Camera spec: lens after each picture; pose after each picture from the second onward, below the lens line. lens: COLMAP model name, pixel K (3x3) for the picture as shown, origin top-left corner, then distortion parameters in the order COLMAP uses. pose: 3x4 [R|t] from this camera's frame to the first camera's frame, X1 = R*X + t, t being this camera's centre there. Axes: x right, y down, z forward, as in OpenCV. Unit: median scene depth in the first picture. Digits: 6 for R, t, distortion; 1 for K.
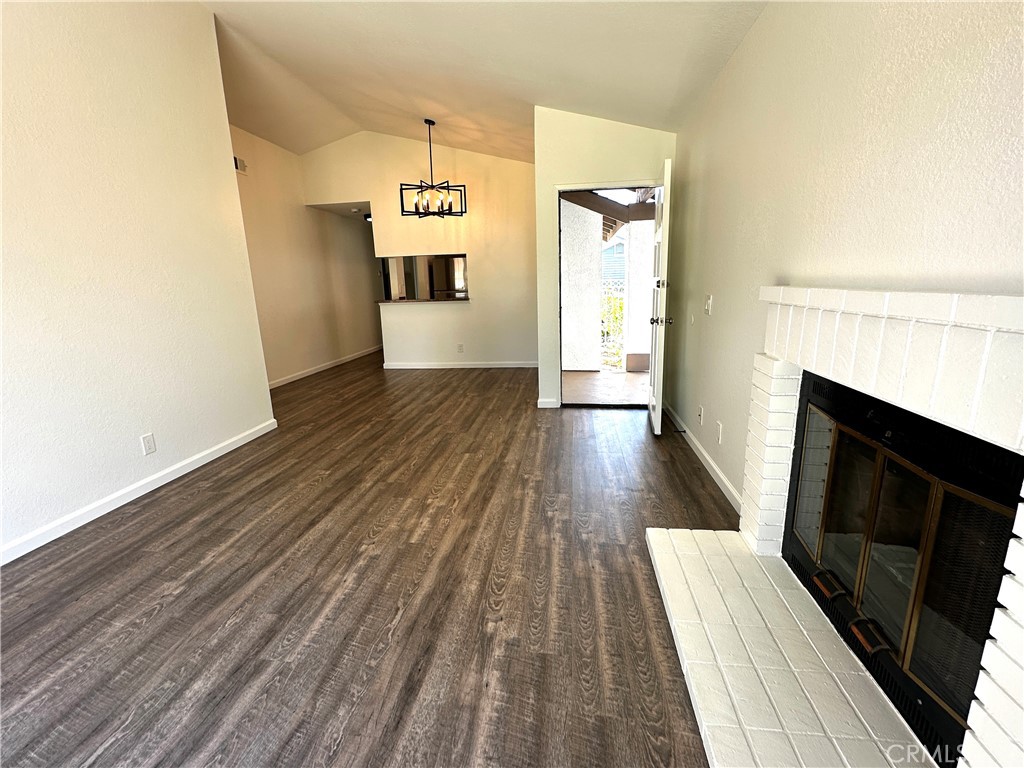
lens RADIAL K [[459.3, 0, 511.2], [0, 459.3, 385.6], [0, 0, 1]] dist [-0.000468, -0.000158]
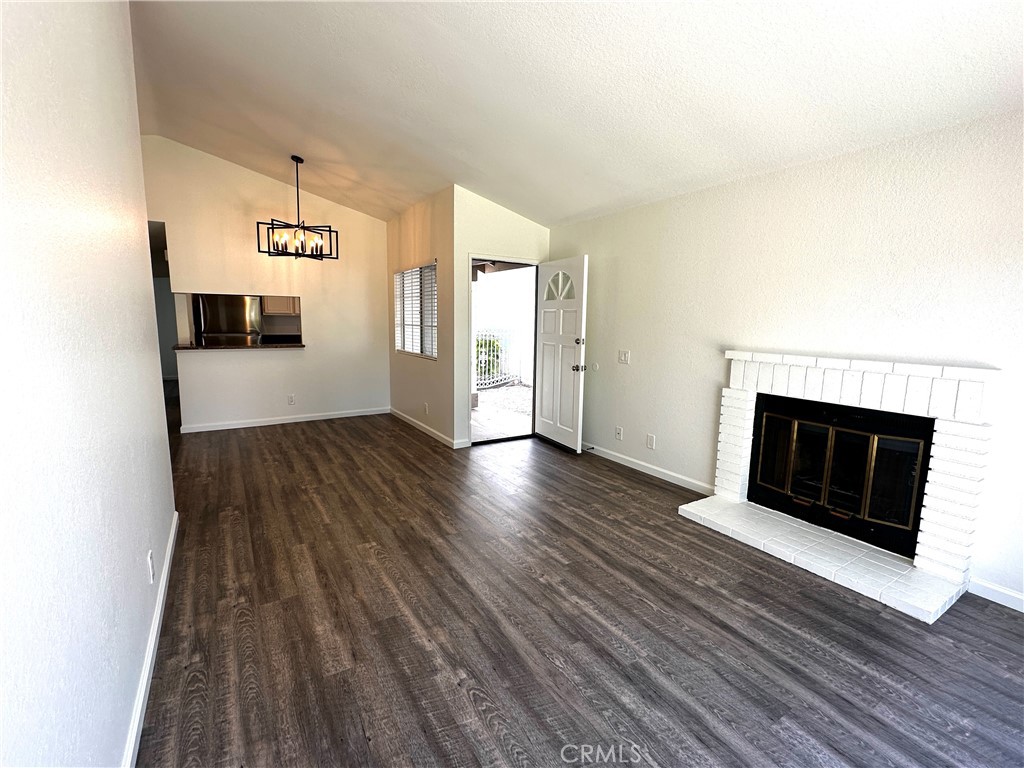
lens RADIAL K [[459.3, 0, 511.2], [0, 459.3, 385.6], [0, 0, 1]] dist [-0.000468, -0.000158]
pose [[0.768105, -0.048279, 0.638501, -0.867584], [0.103435, 0.993413, -0.049314, -0.055133], [-0.631915, 0.103922, 0.768039, 0.117354]]
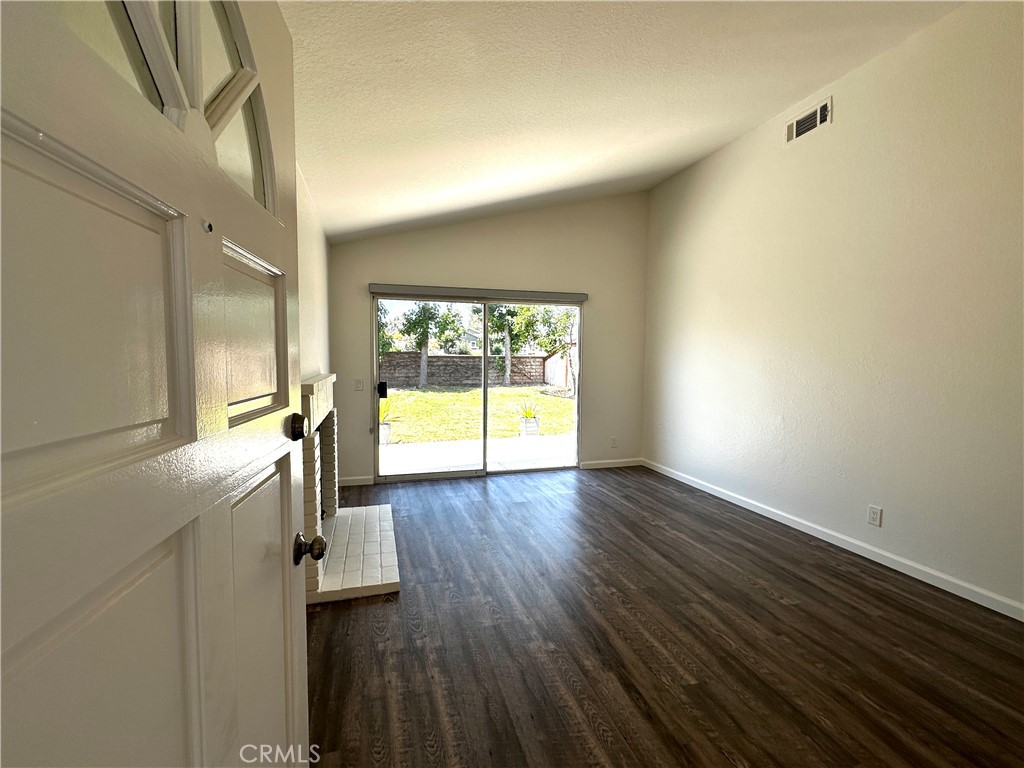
lens RADIAL K [[459.3, 0, 511.2], [0, 459.3, 385.6], [0, 0, 1]] dist [-0.000468, -0.000158]
pose [[-0.912111, 0.053714, -0.406409, 0.389900], [-0.068370, 0.957561, 0.280003, -0.419139], [0.404201, 0.283180, -0.869730, 1.609695]]
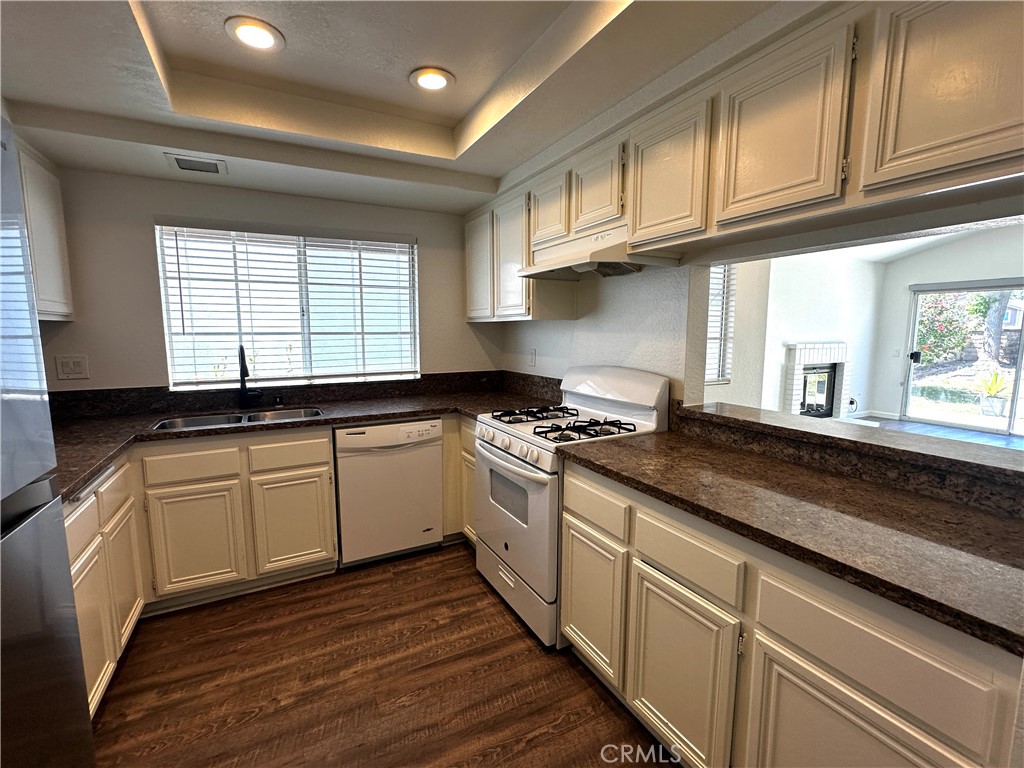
lens RADIAL K [[459.3, 0, 511.2], [0, 459.3, 385.6], [0, 0, 1]] dist [-0.000468, -0.000158]
pose [[-0.577628, -0.066618, 0.813577, -0.660673], [0.197995, 0.955469, 0.218810, -0.726018], [-0.791924, 0.287475, -0.538716, 3.076633]]
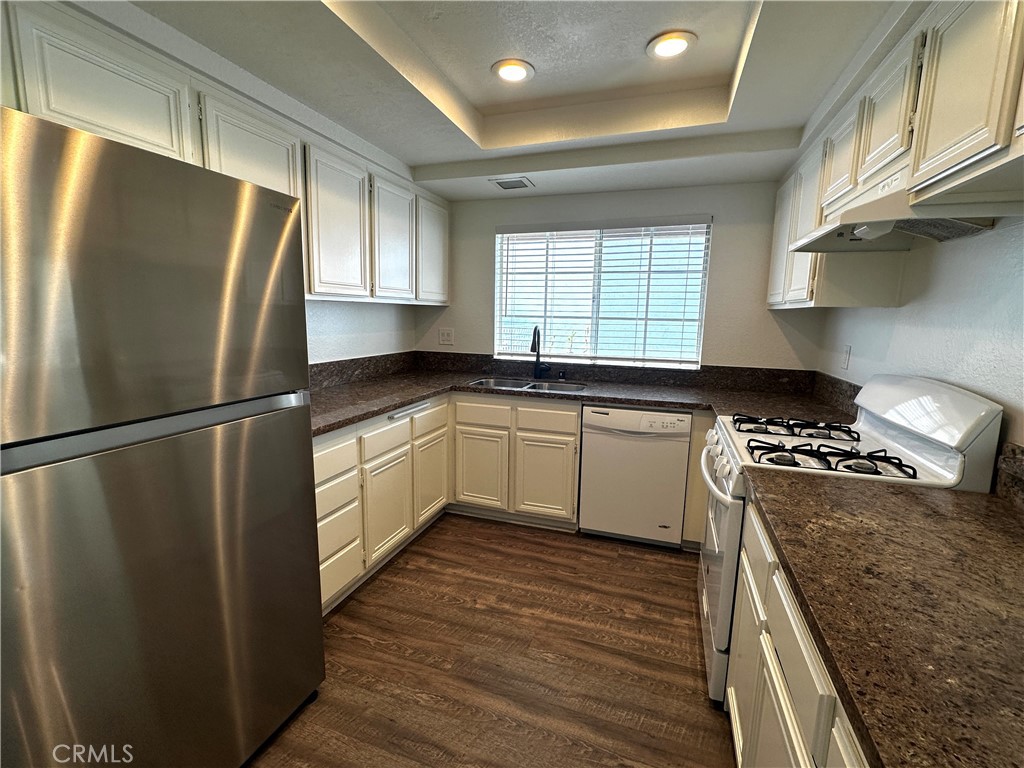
lens RADIAL K [[459.3, 0, 511.2], [0, 459.3, 385.6], [0, 0, 1]] dist [-0.000468, -0.000158]
pose [[0.196587, -0.119081, 0.973228, -0.721980], [0.190293, 0.978358, 0.081271, -0.668086], [-0.961843, 0.169222, 0.214993, 2.820303]]
